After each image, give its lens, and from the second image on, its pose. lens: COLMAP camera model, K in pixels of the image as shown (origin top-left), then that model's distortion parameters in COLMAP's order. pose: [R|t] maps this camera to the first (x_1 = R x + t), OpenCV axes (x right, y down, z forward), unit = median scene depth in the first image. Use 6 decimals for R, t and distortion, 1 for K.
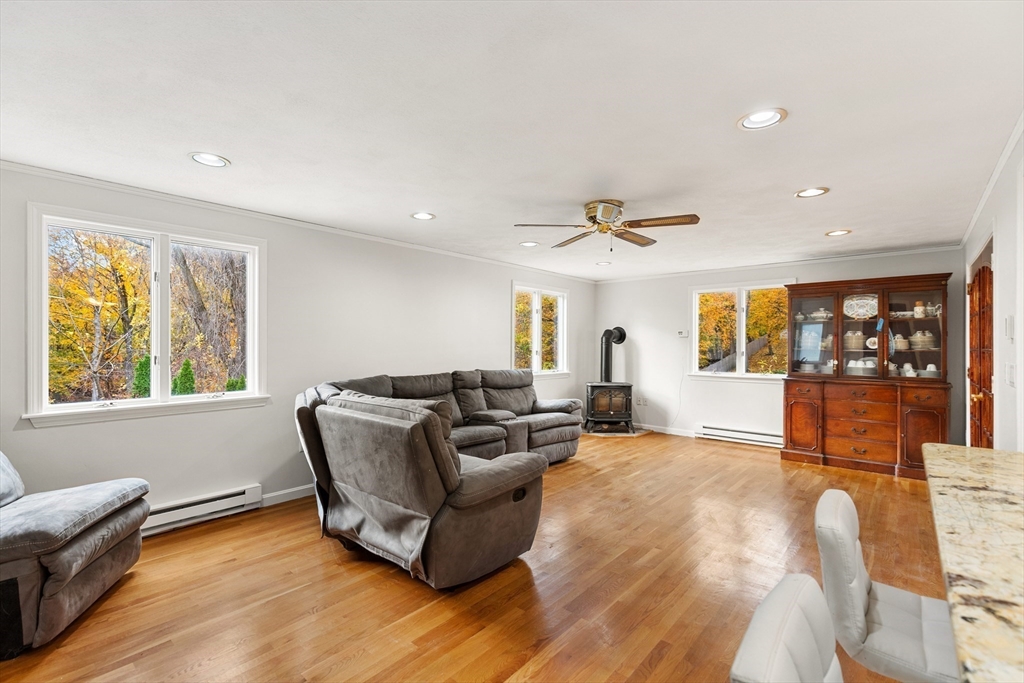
lens RADIAL K [[446.3, 0, 512.0], [0, 446.3, 341.5], [0, 0, 1]] dist [0.026023, -0.000101]
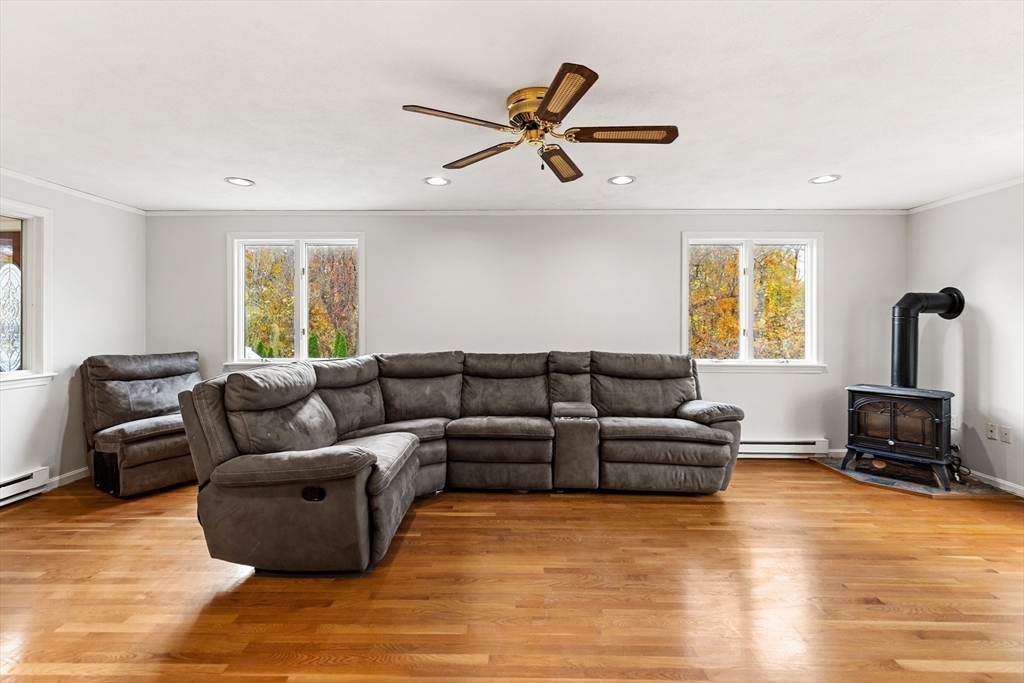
lens RADIAL K [[461.9, 0, 506.7], [0, 461.9, 319.4], [0, 0, 1]] dist [0.018432, -0.000309]
pose [[0.666276, -0.002247, -0.745702, 0.458111], [0.004273, 0.999991, 0.000804, 0.004886], [0.745693, -0.003722, 0.666279, 0.344878]]
